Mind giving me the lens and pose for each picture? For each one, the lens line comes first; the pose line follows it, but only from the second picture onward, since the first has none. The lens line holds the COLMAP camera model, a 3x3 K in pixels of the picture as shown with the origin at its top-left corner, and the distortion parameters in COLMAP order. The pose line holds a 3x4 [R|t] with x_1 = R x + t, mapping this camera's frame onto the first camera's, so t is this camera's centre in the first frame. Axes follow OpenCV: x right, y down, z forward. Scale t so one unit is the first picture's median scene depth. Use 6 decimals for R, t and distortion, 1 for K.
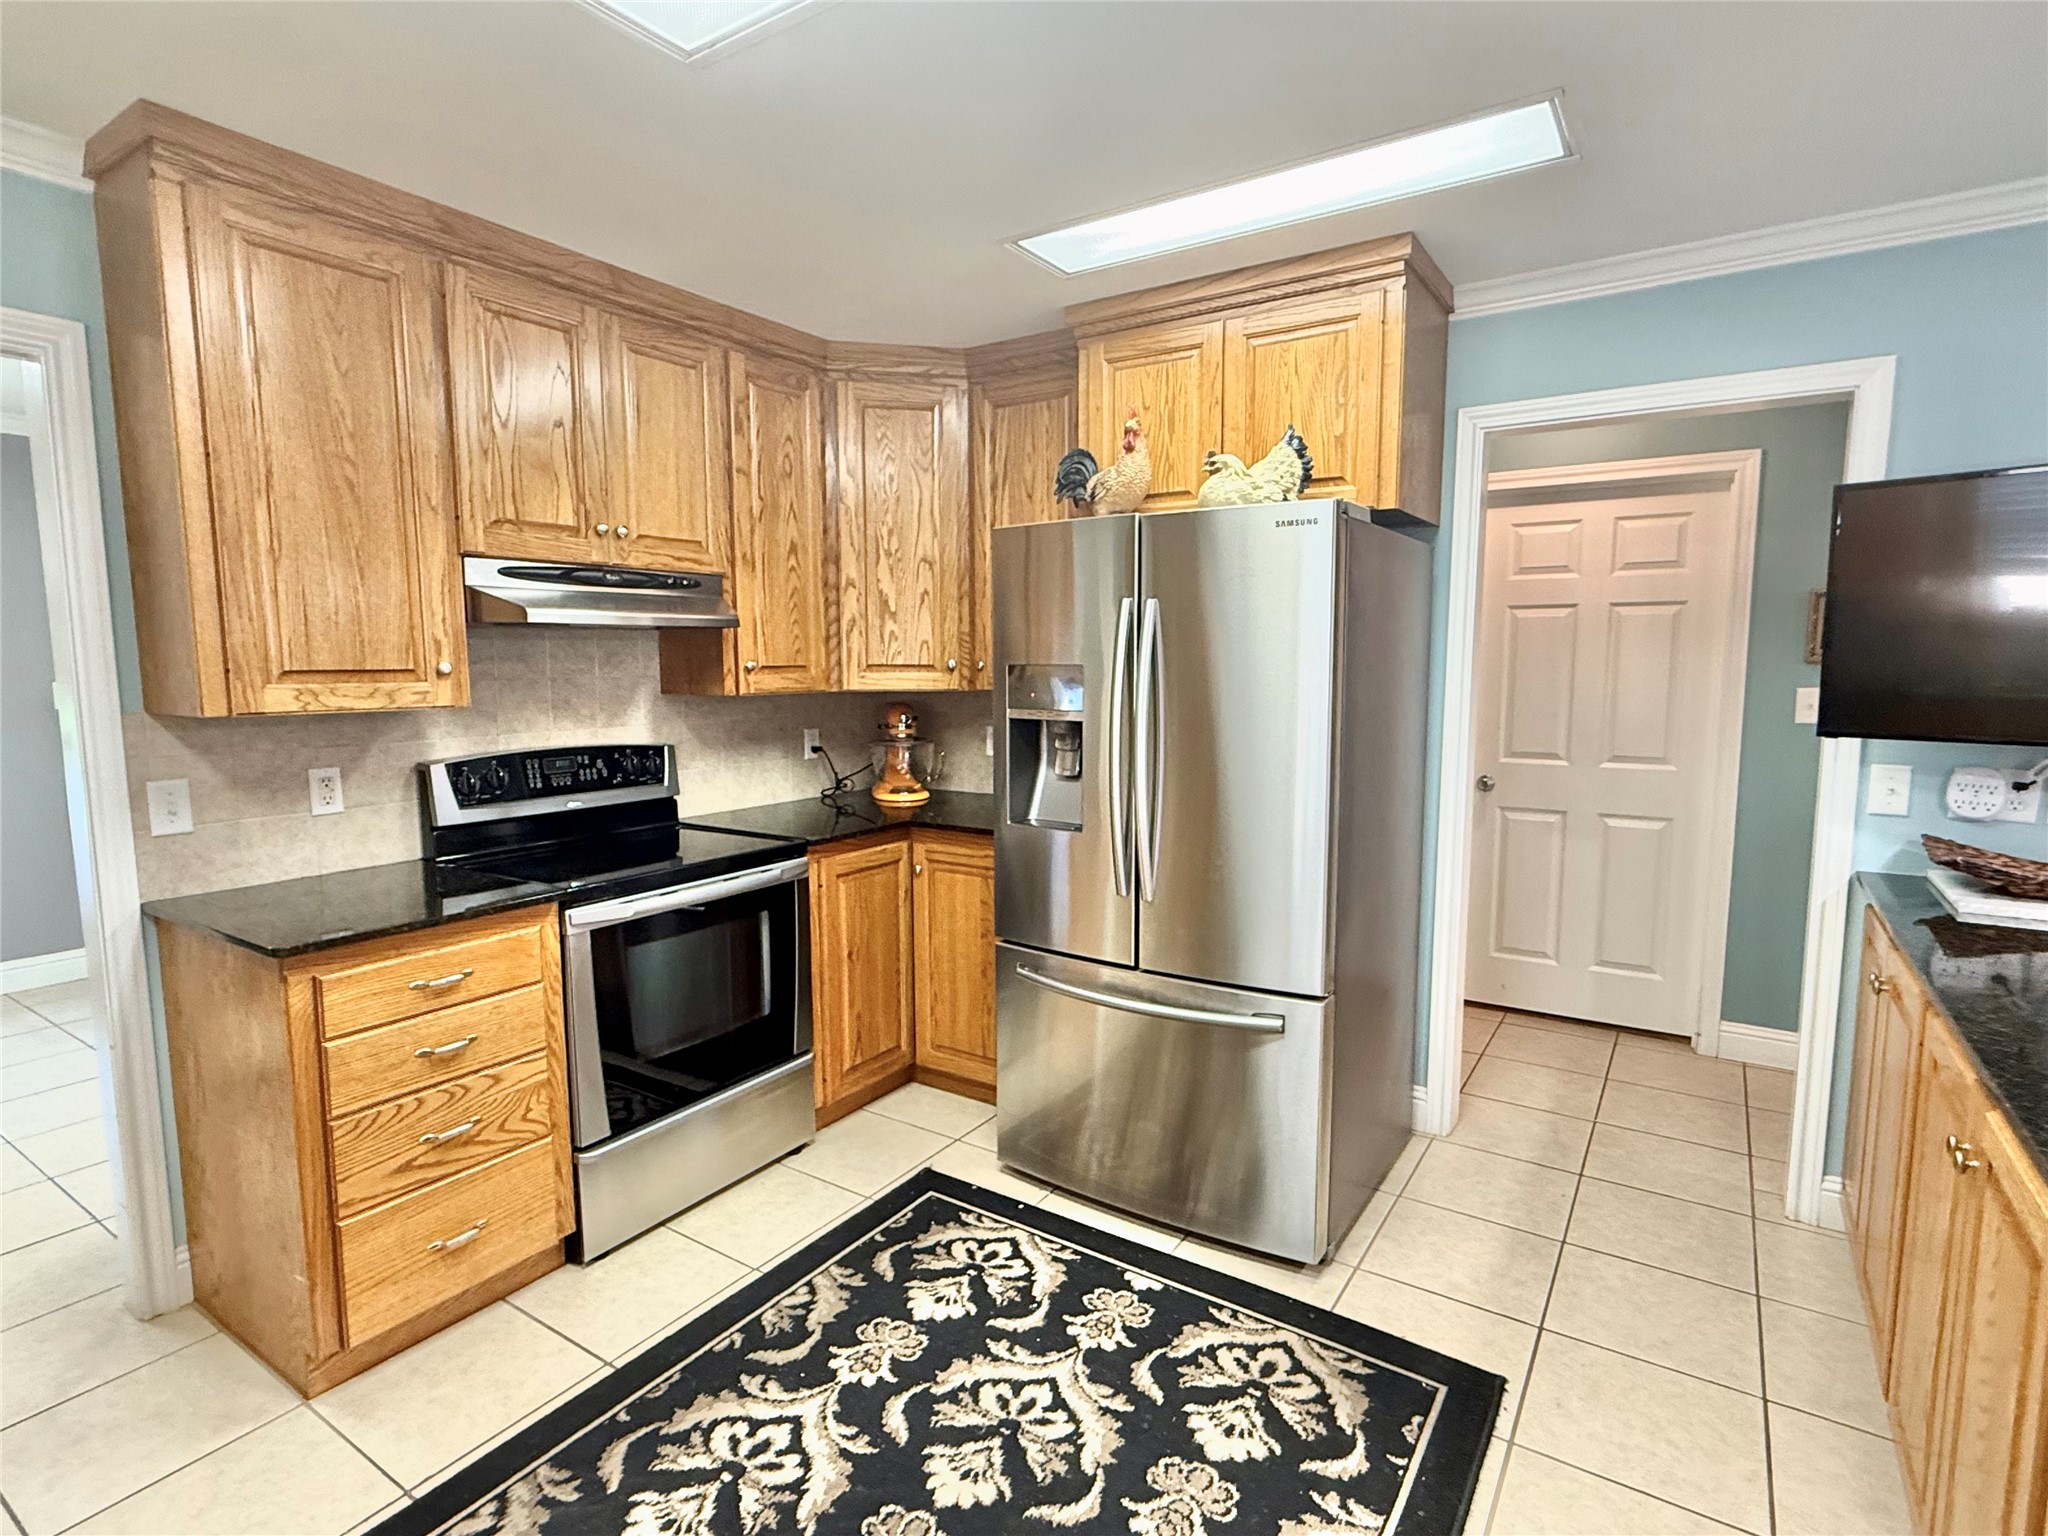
lens RADIAL K [[1033.4, 0, 1031.9], [0, 1033.4, 768.8], [0, 0, 1]] dist [0.002189, -0.001201]
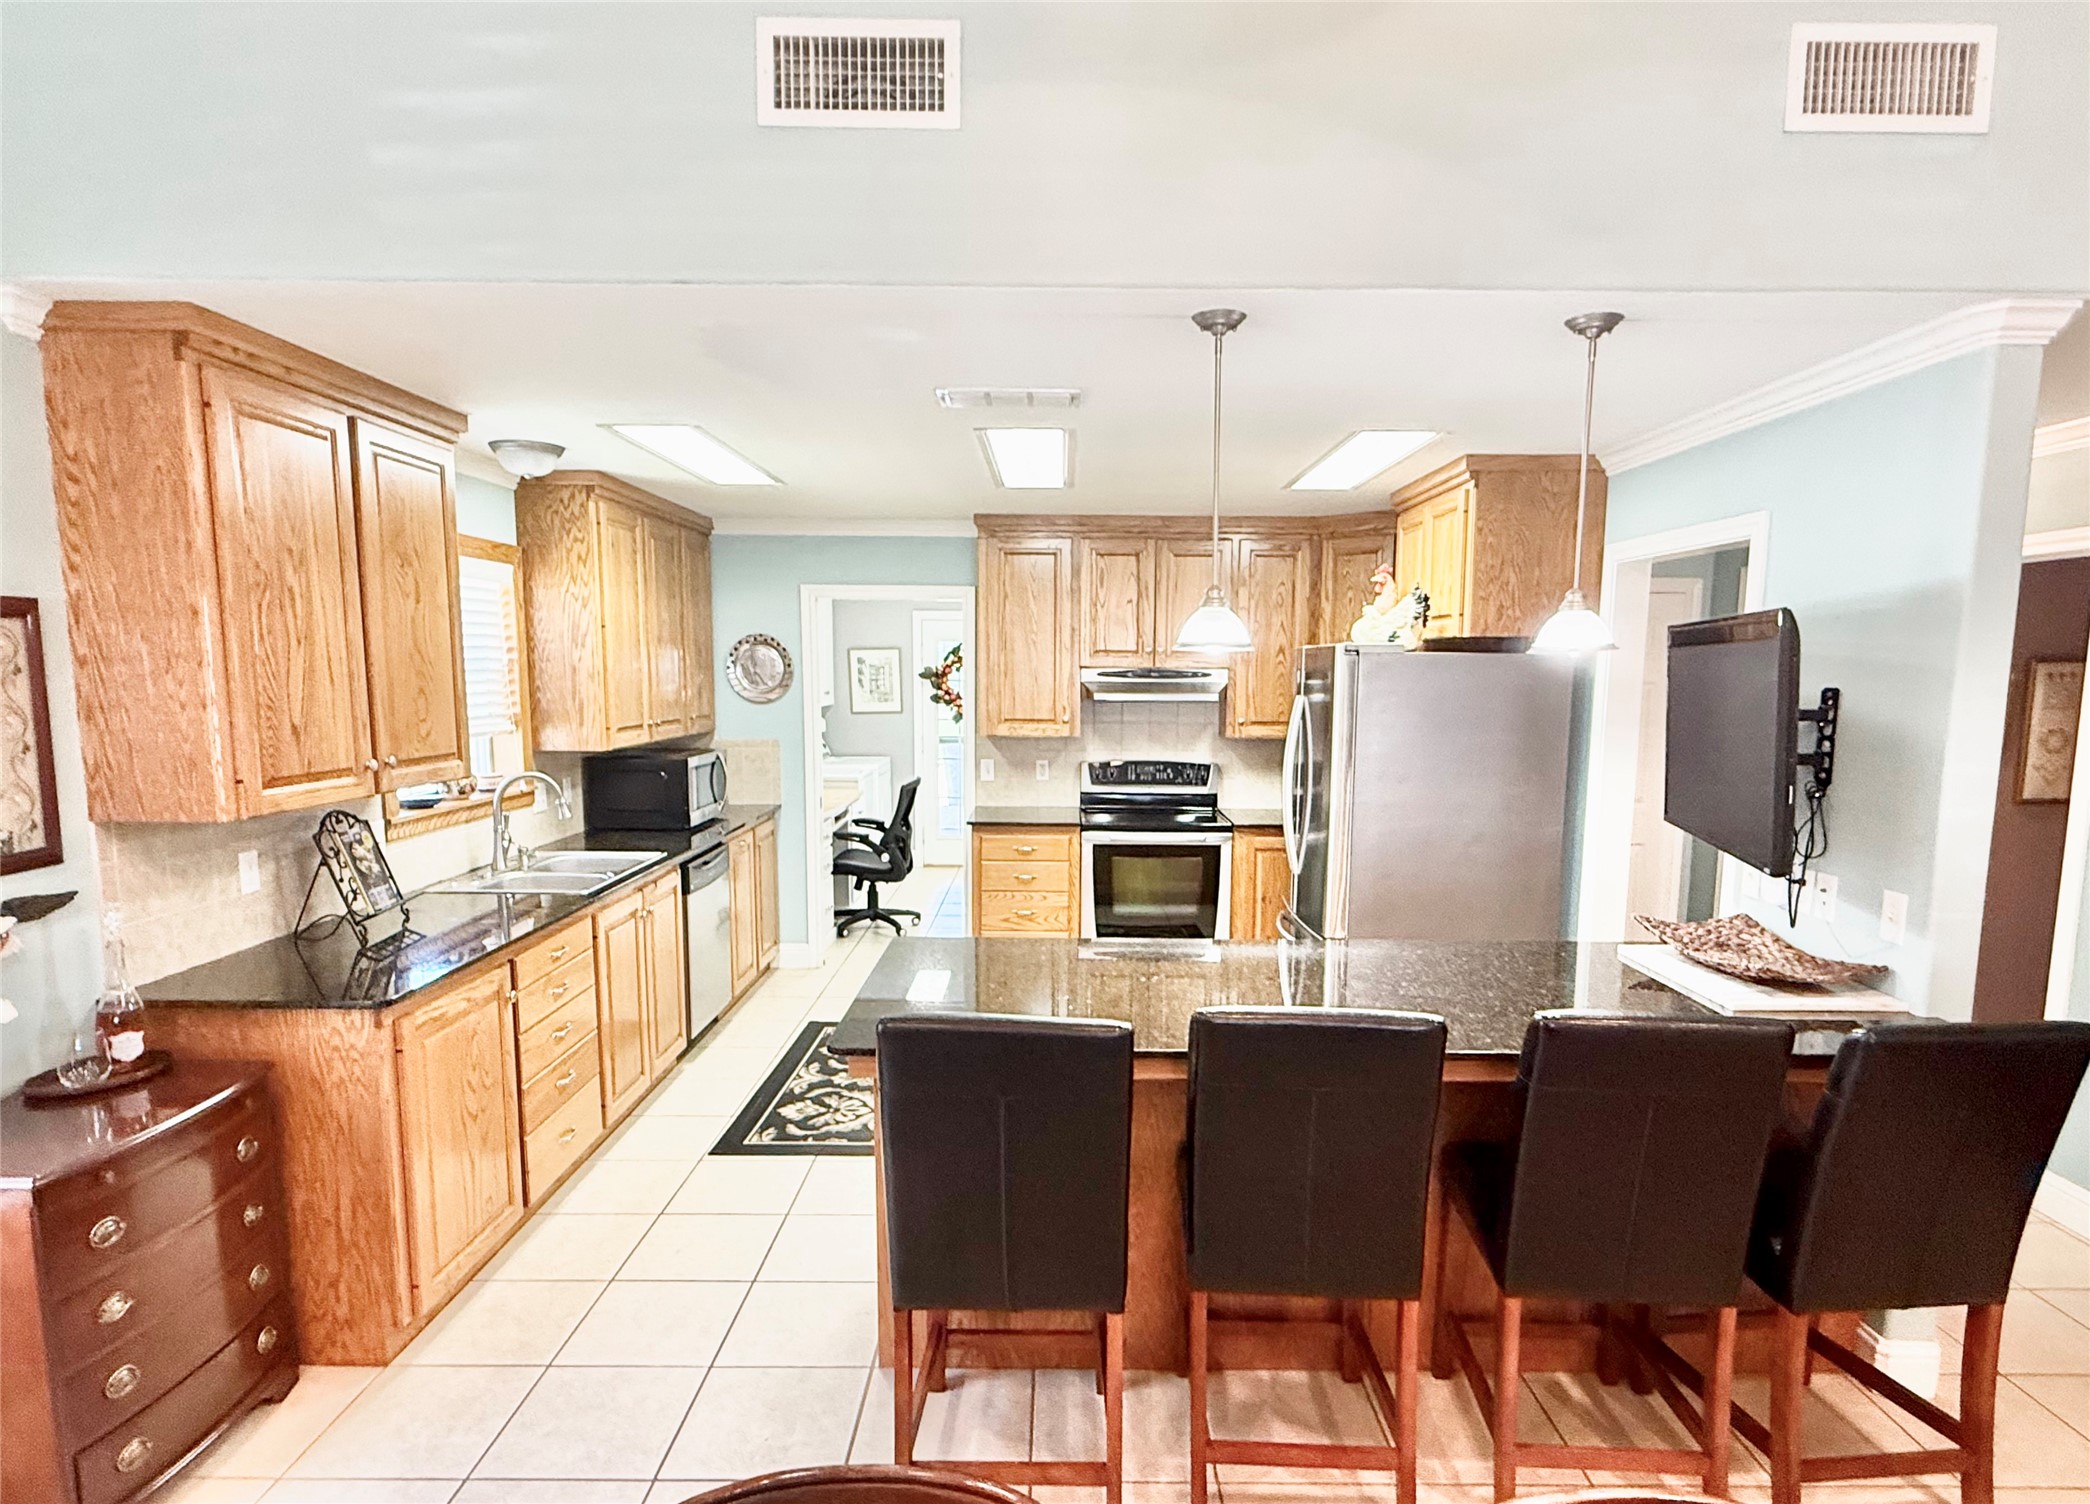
lens RADIAL K [[1134.9, 0, 1037.5], [0, 1134.9, 846.5], [0, 0, 1]] dist [-0.001138, 0.000149]
pose [[0.547629, 0.144963, -0.824068, 2.014332], [-0.098947, 0.989187, 0.108255, -0.136706], [0.830850, 0.022256, 0.556051, -0.192137]]
